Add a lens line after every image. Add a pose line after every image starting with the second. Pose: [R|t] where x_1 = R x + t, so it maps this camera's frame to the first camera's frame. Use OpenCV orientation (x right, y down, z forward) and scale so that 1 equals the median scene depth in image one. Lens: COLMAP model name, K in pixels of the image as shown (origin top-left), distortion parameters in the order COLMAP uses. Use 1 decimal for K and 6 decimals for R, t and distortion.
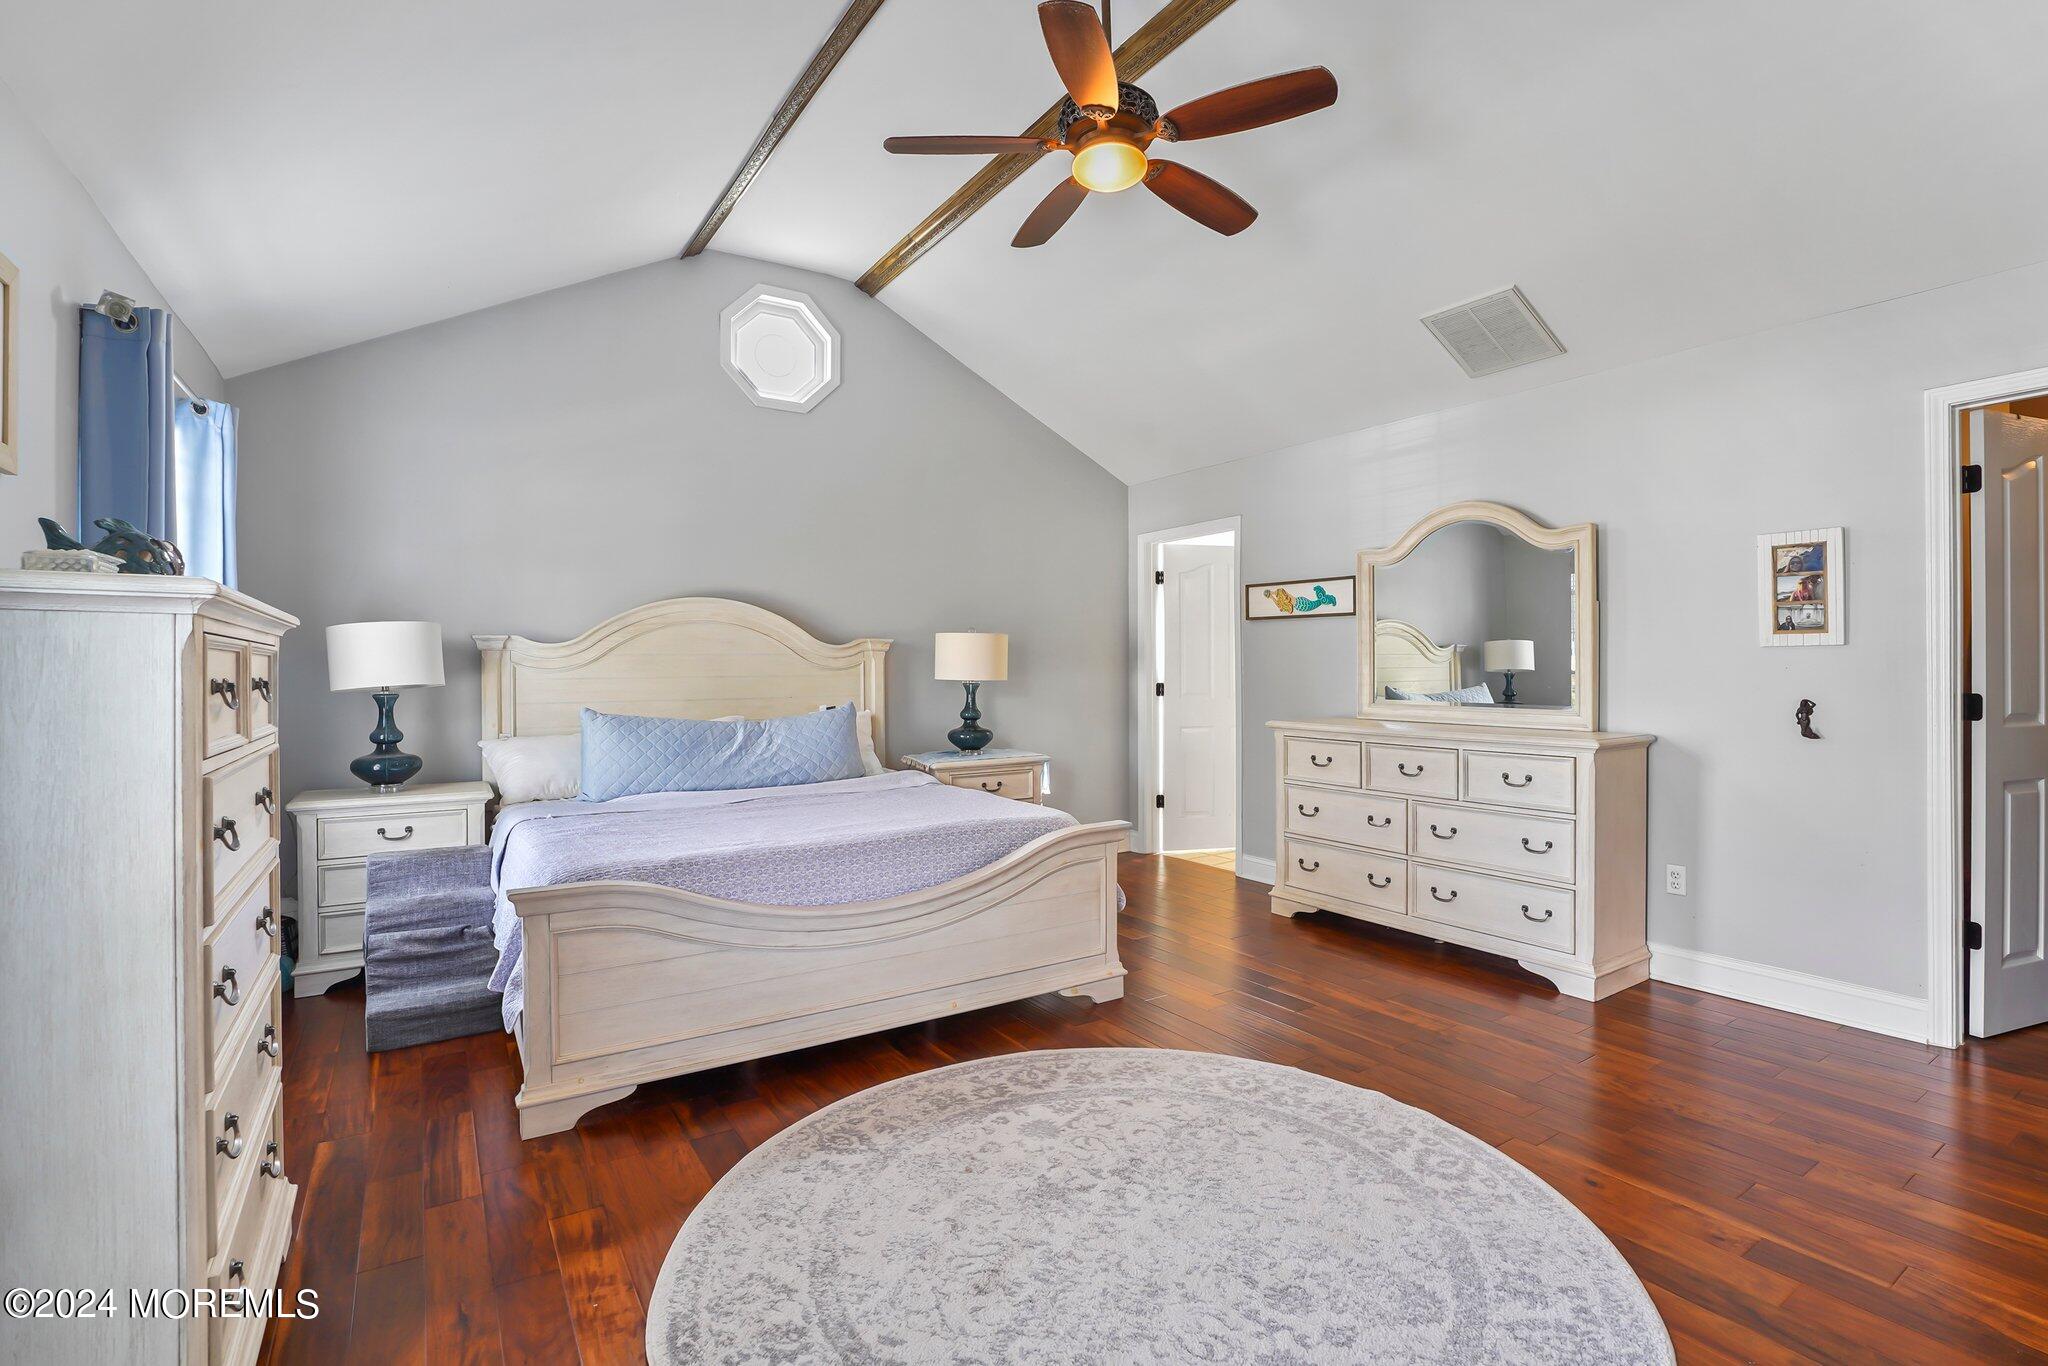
lens RADIAL K [[936.7, 0, 1024.5], [0, 936.7, 677.4], [0, 0, 1]] dist [-0.053606, 0.019560]
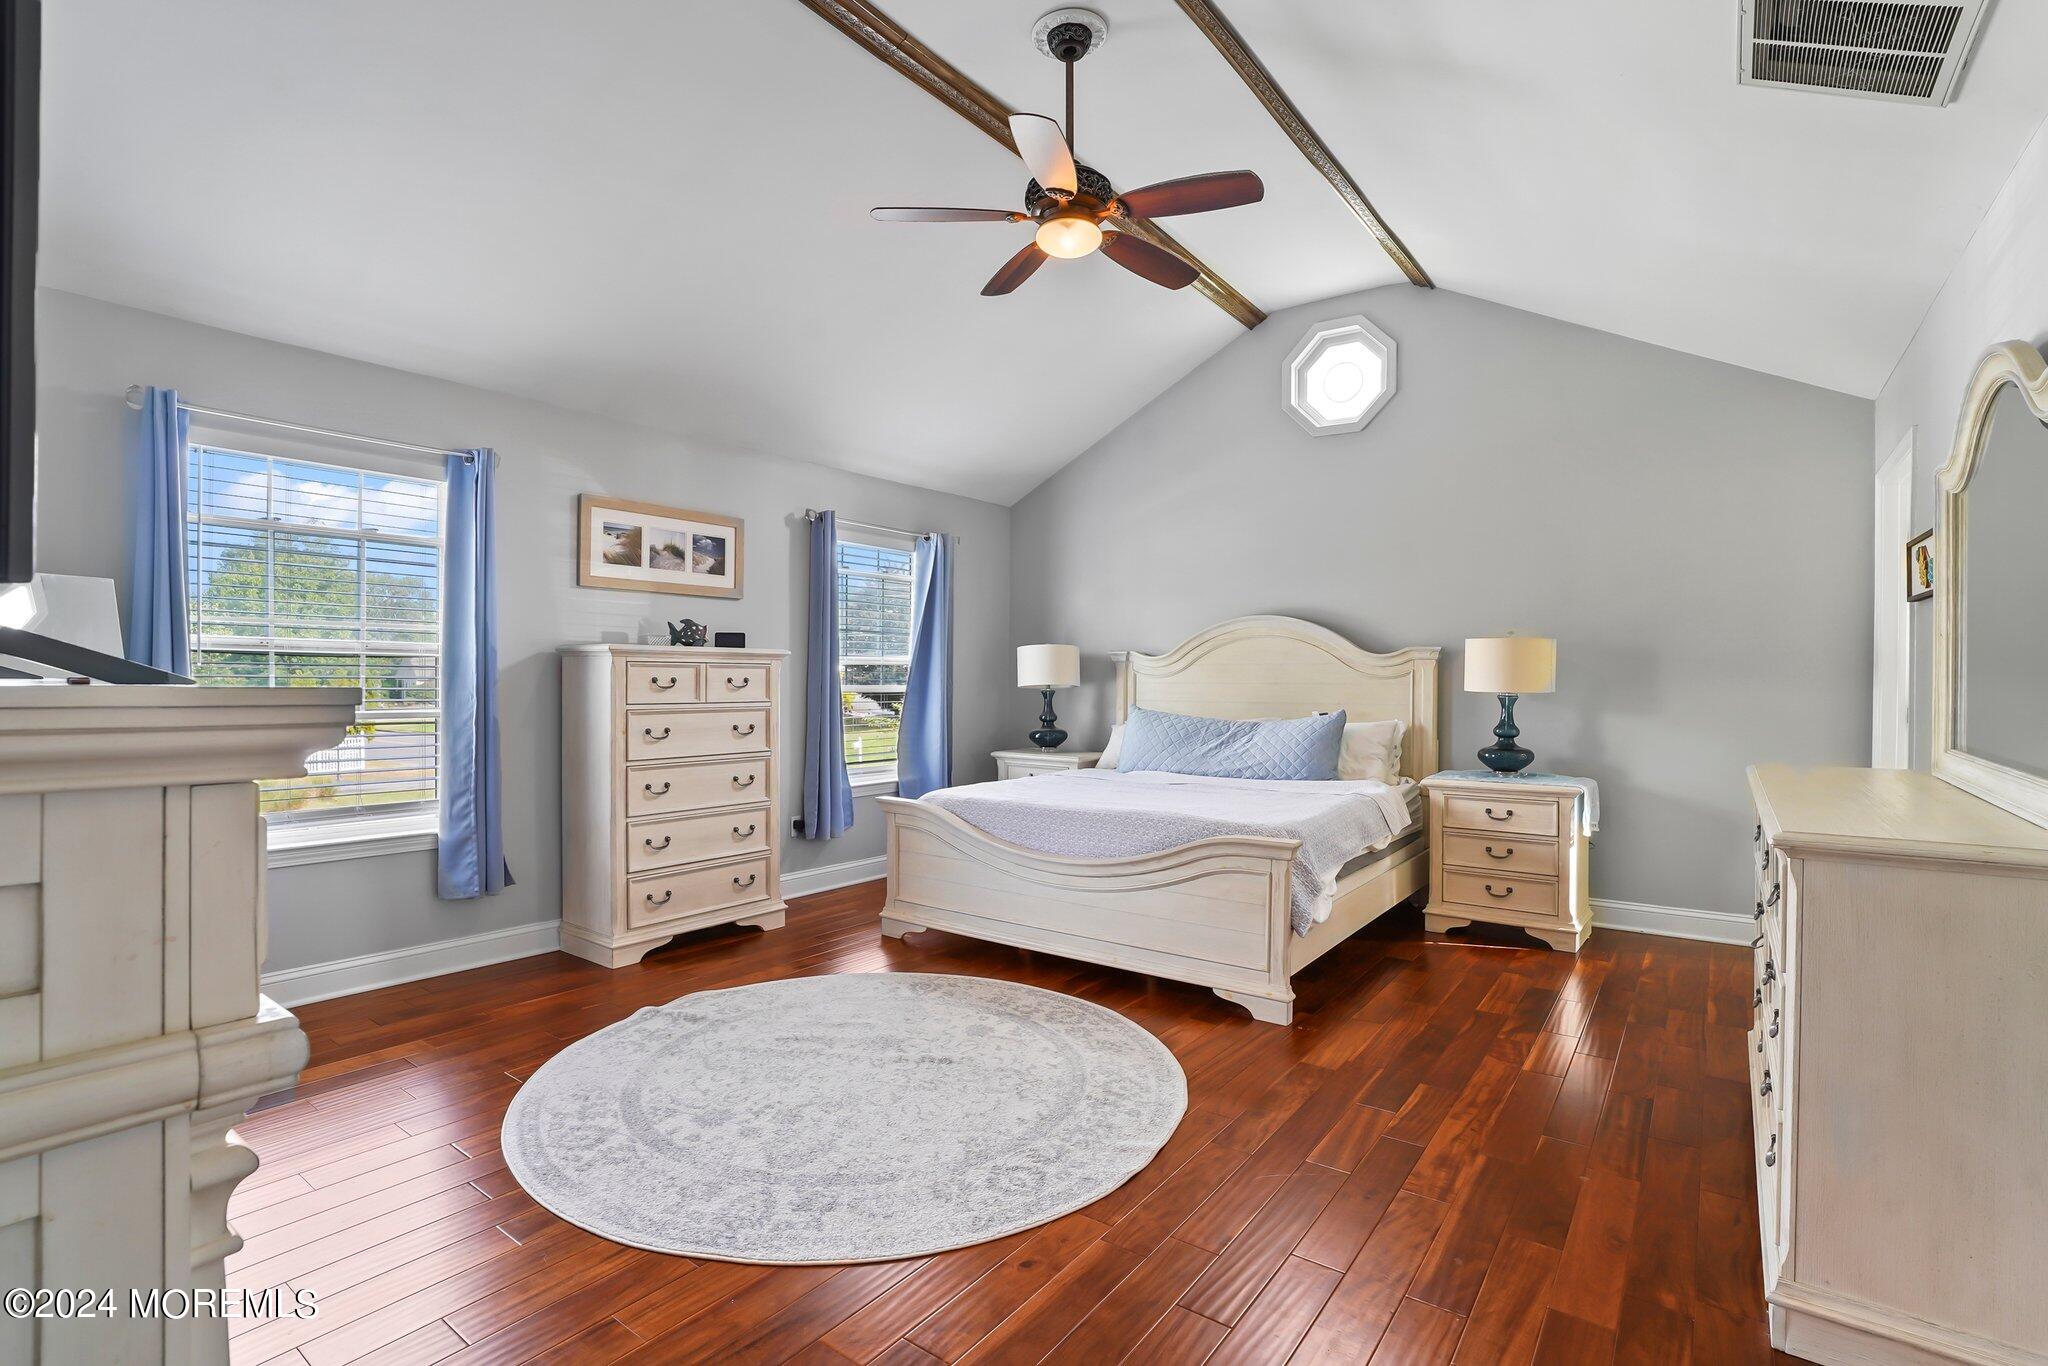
lens RADIAL K [[936.7, 0, 1024.5], [0, 936.7, 677.4], [0, 0, 1]] dist [-0.053606, 0.019560]
pose [[0.356452, 0.007200, -0.934286, 1.124639], [-0.014409, 0.999894, 0.002208, -0.011397], [0.934203, 0.012676, 0.356518, 0.522801]]
